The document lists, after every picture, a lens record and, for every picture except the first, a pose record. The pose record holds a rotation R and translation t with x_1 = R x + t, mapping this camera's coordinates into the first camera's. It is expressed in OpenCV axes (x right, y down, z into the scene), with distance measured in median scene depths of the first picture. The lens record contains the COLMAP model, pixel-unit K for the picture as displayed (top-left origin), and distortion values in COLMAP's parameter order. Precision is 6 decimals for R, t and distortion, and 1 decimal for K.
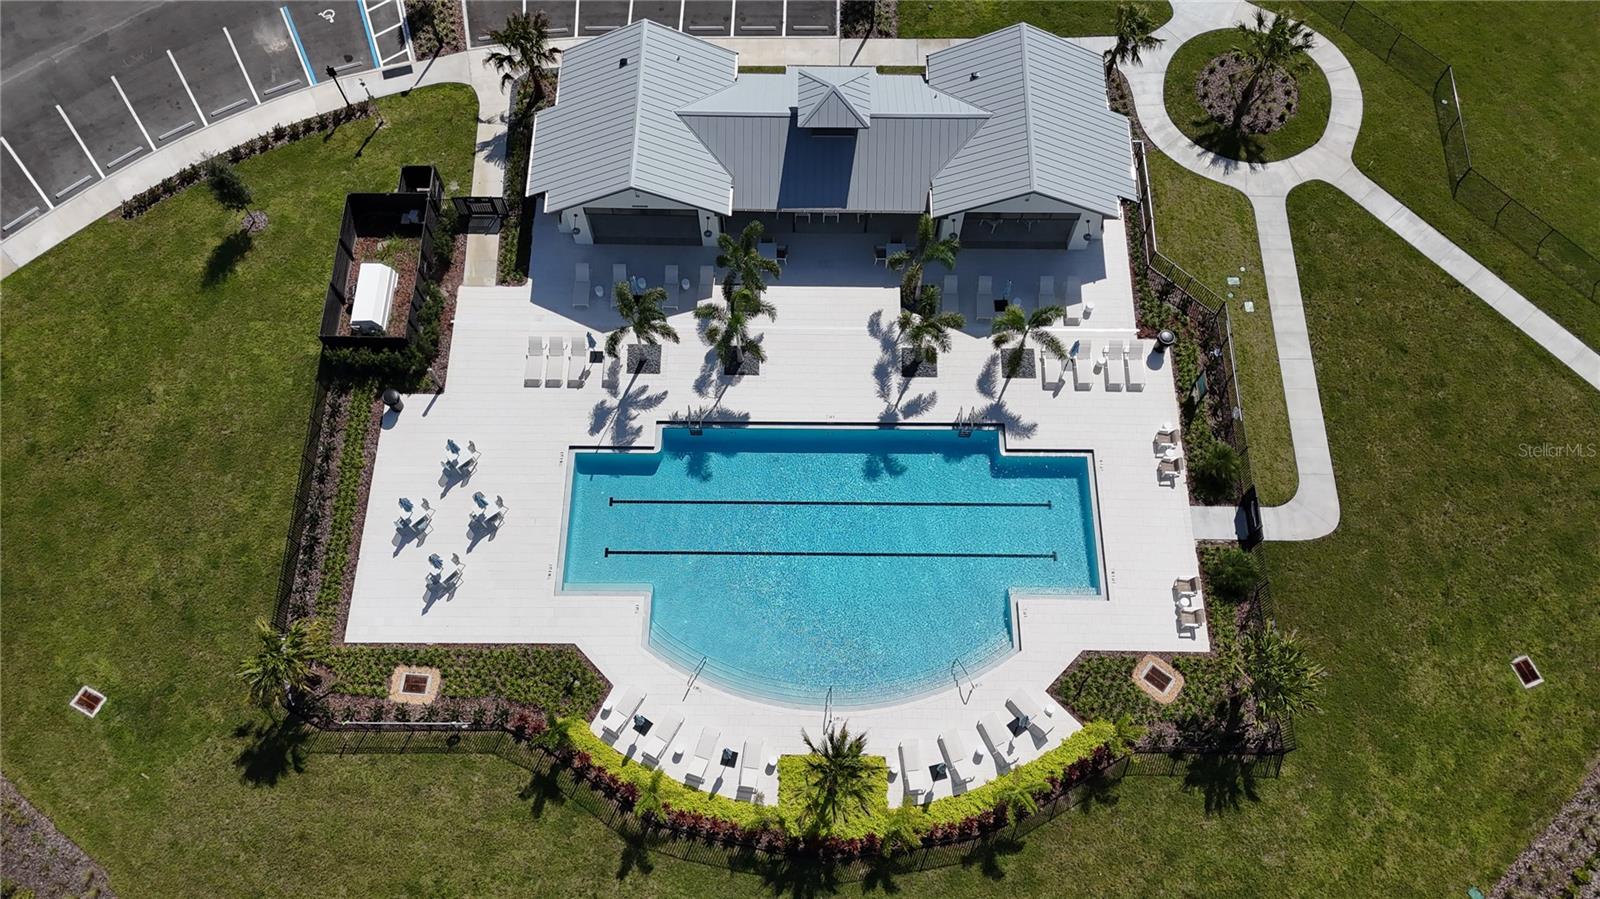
lens RADIAL K [[1181.8, 0, 793.3], [0, 1181.8, 444.2], [0, 0, 1]] dist [0.020732, -0.010623]
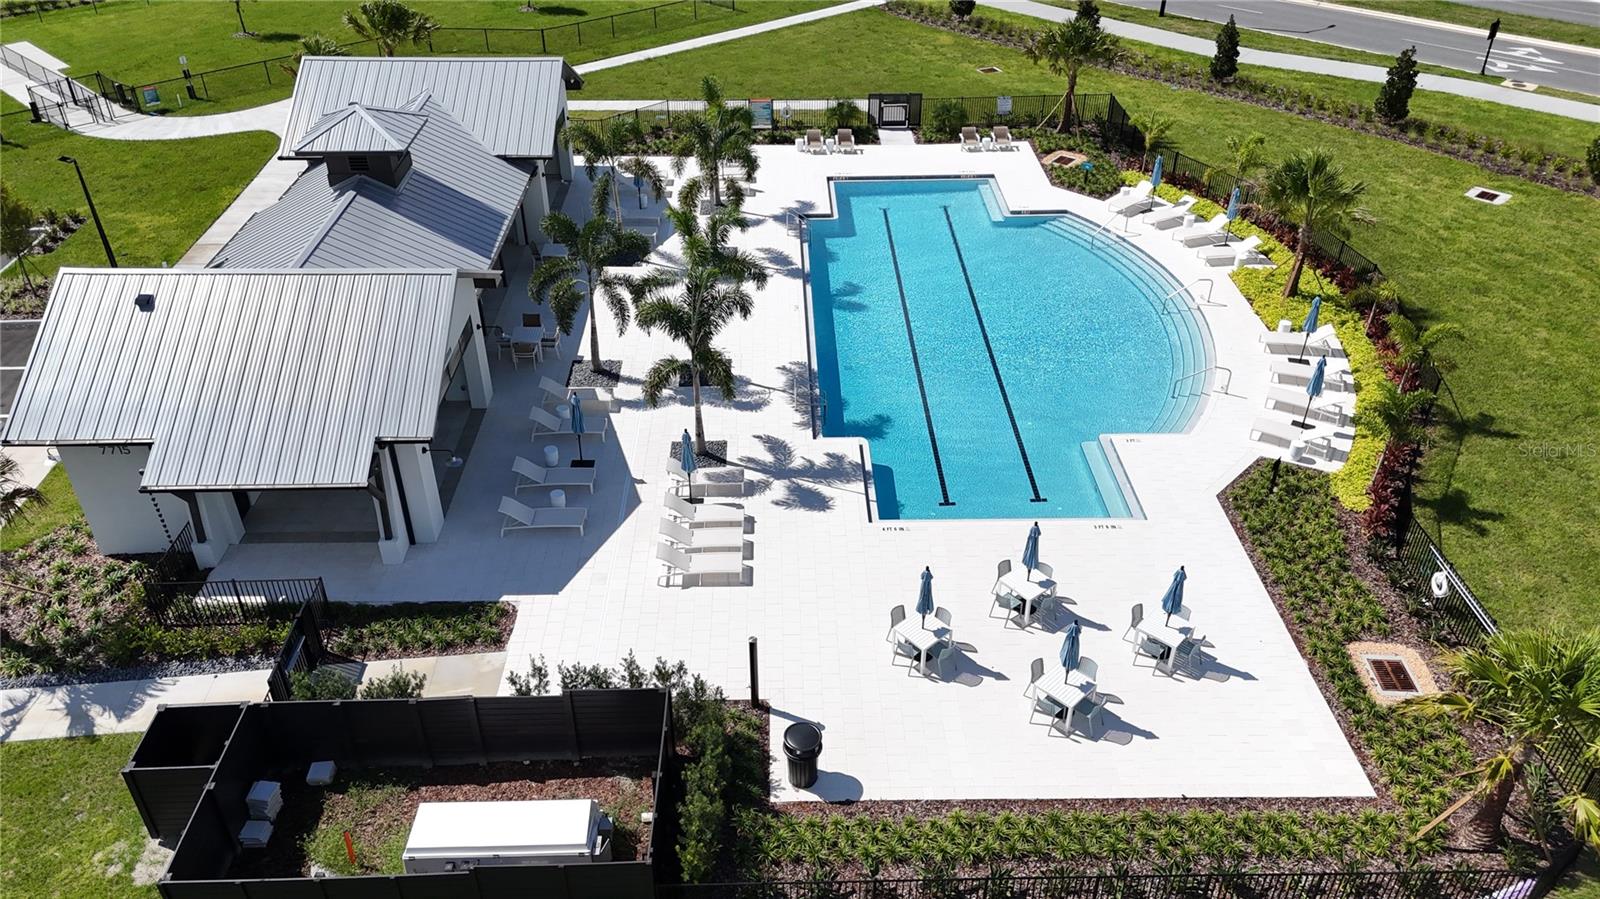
lens RADIAL K [[1181.8, 0, 793.3], [0, 1181.8, 444.2], [0, 0, 1]] dist [0.020732, -0.010623]
pose [[-0.030681, -0.552180, 0.833160, -0.625252], [0.922020, 0.306206, 0.236892, -0.172659], [-0.385925, 0.775458, 0.499726, 0.702851]]
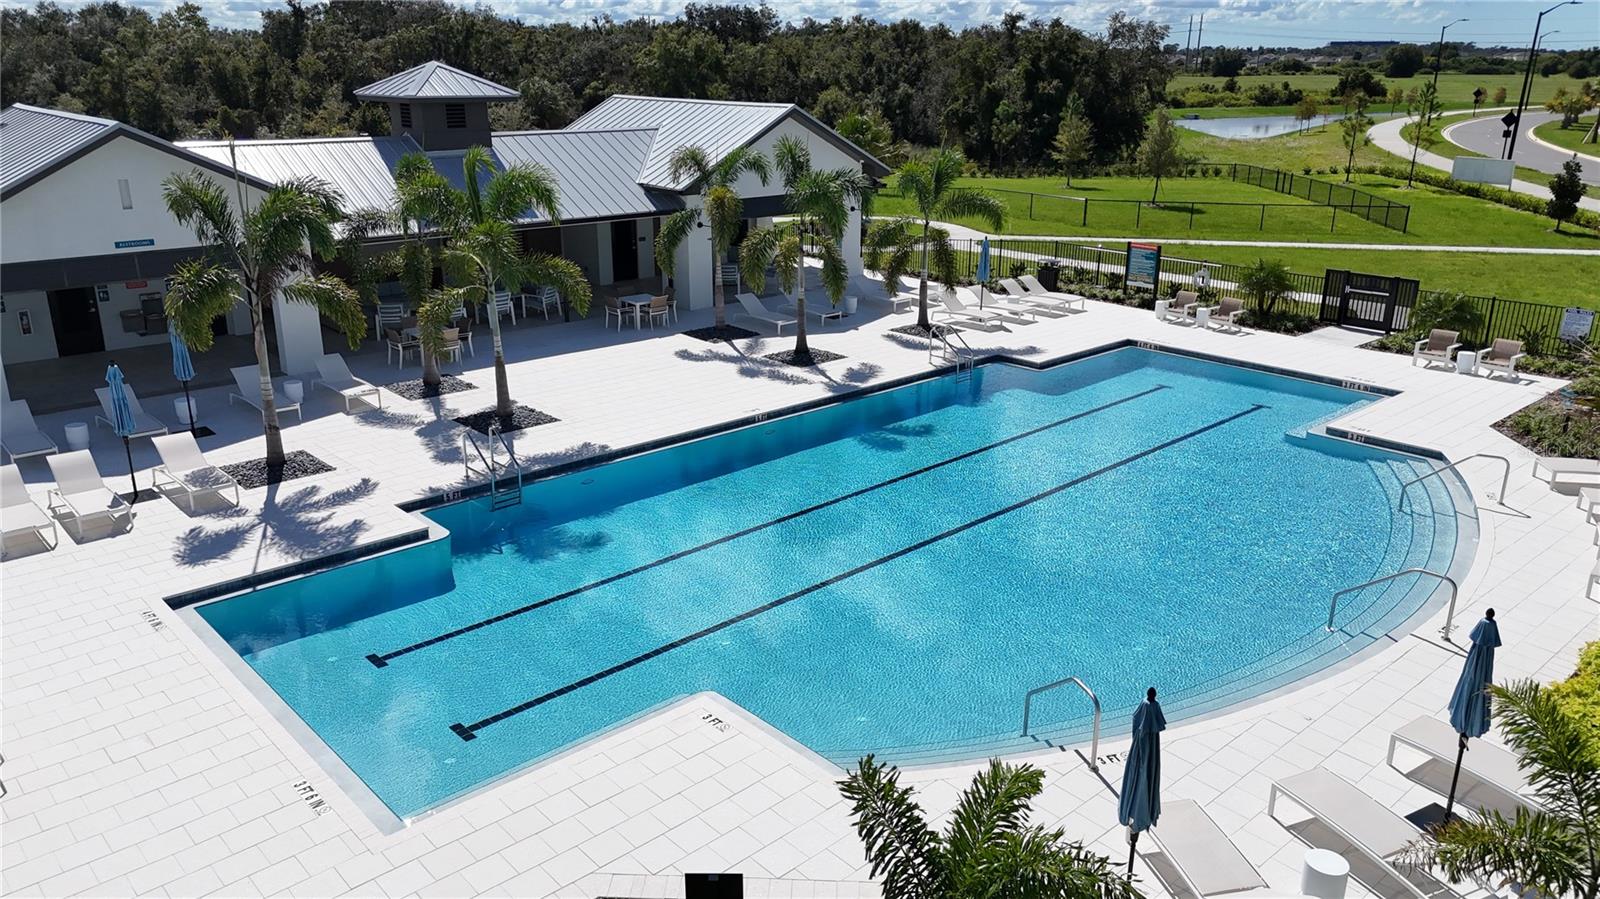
lens RADIAL K [[1159.4, 0, 800.0], [0, 1159.4, 449.5], [0, 0, 1]] dist [0.007110, -0.001487]
pose [[0.730574, -0.207395, 0.650576, -0.252356], [0.626425, 0.582752, -0.517679, 0.233341], [-0.271761, 0.785740, 0.555661, 0.757152]]
